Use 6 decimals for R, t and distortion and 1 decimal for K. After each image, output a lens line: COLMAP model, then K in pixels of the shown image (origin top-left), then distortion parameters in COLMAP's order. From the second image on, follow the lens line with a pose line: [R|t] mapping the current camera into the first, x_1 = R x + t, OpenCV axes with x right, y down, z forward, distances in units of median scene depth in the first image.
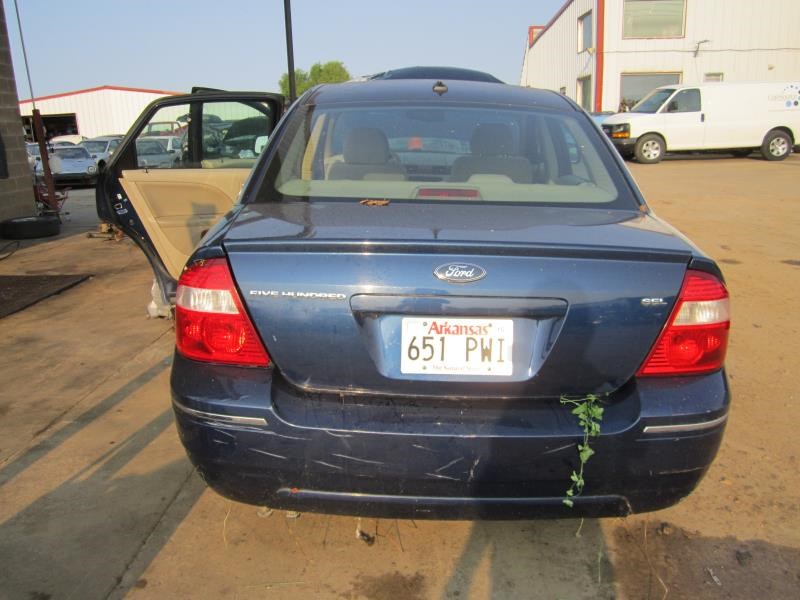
lens RADIAL K [[639.8, 0, 395.3], [0, 639.8, 300.4], [0, 0, 1]] dist [-0.029710, 0.005389]
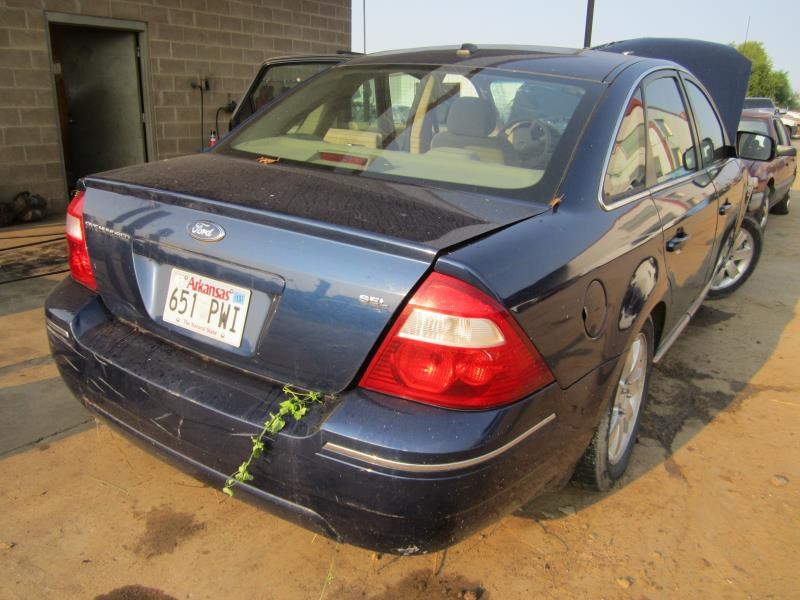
lens RADIAL K [[639.8, 0, 395.3], [0, 639.8, 300.4], [0, 0, 1]] dist [-0.029710, 0.005389]
pose [[0.845203, 0.198721, -0.496127, 0.830694], [-0.181927, 0.979842, 0.082540, -0.071067], [0.502529, 0.020496, 0.864318, 0.298599]]
